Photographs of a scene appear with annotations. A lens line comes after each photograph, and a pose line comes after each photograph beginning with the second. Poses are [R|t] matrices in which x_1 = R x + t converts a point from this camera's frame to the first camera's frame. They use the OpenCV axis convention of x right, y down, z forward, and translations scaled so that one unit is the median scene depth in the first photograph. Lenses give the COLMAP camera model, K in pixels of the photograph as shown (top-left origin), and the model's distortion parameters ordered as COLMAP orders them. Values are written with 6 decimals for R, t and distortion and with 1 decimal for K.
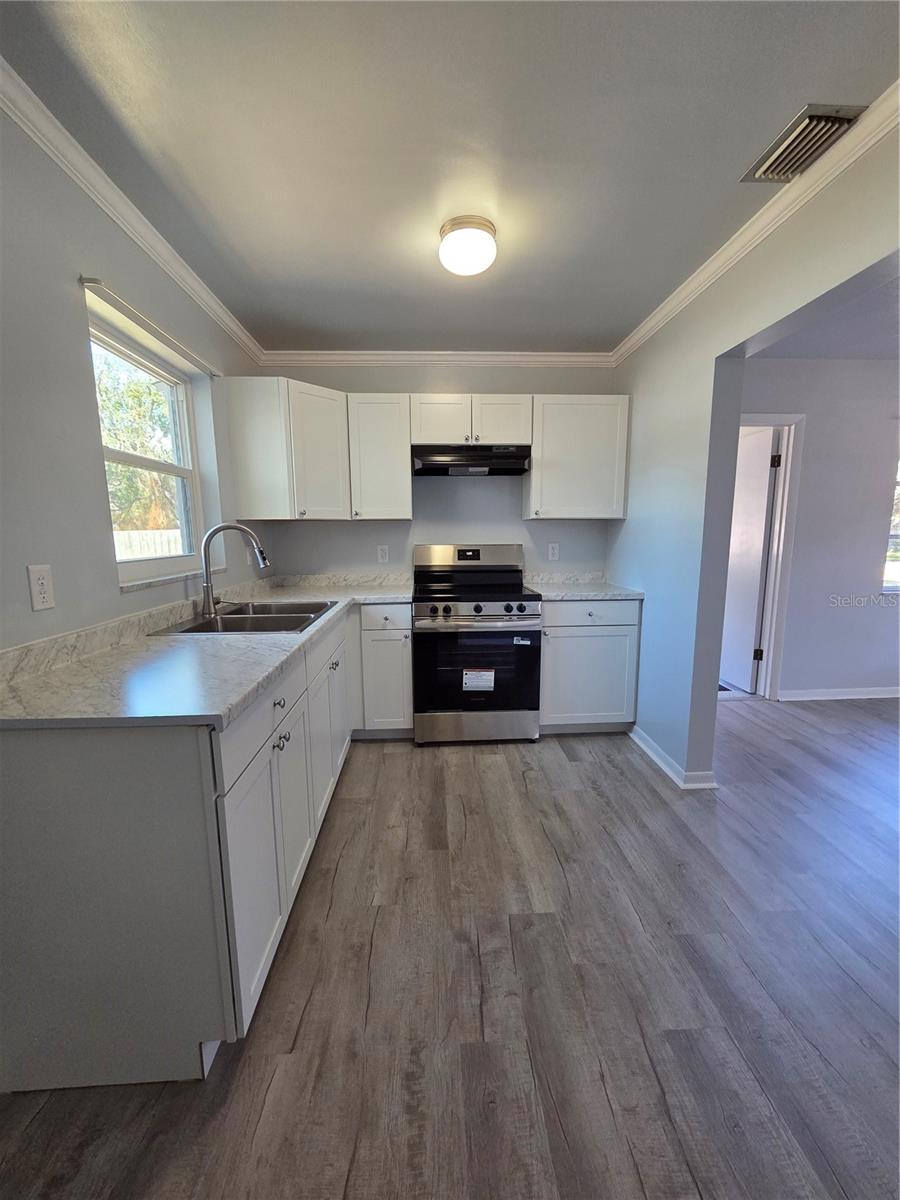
lens RADIAL K [[492.1, 0, 451.0], [0, 492.1, 610.5], [0, 0, 1]] dist [-0.002070, 0.000642]
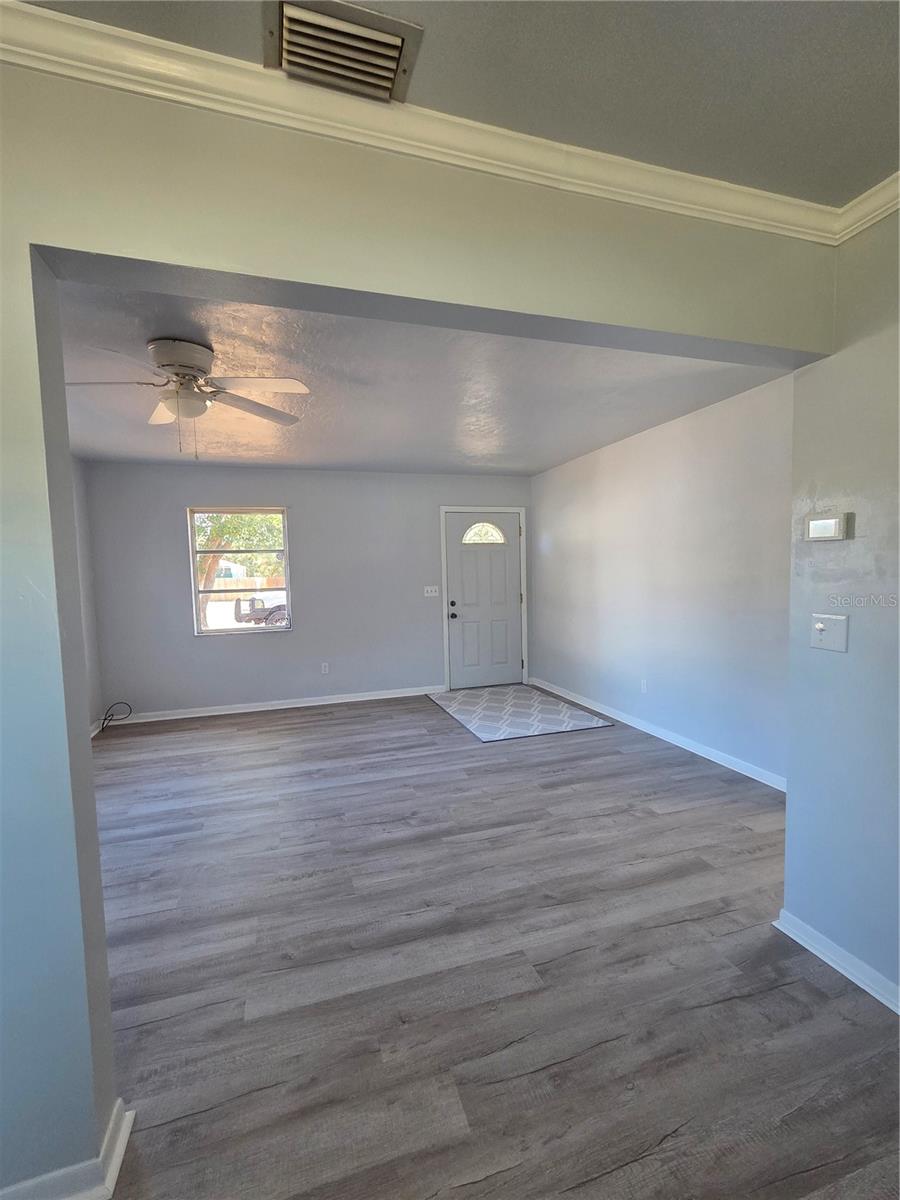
lens RADIAL K [[537.4, 0, 452.5], [0, 537.4, 609.3], [0, 0, 1]] dist [-0.002032, 0.002428]
pose [[-0.258476, -0.055213, 0.964438, -0.049691], [0.179896, 0.978150, 0.104211, -0.147446], [-0.949119, 0.200435, -0.242896, 0.717651]]
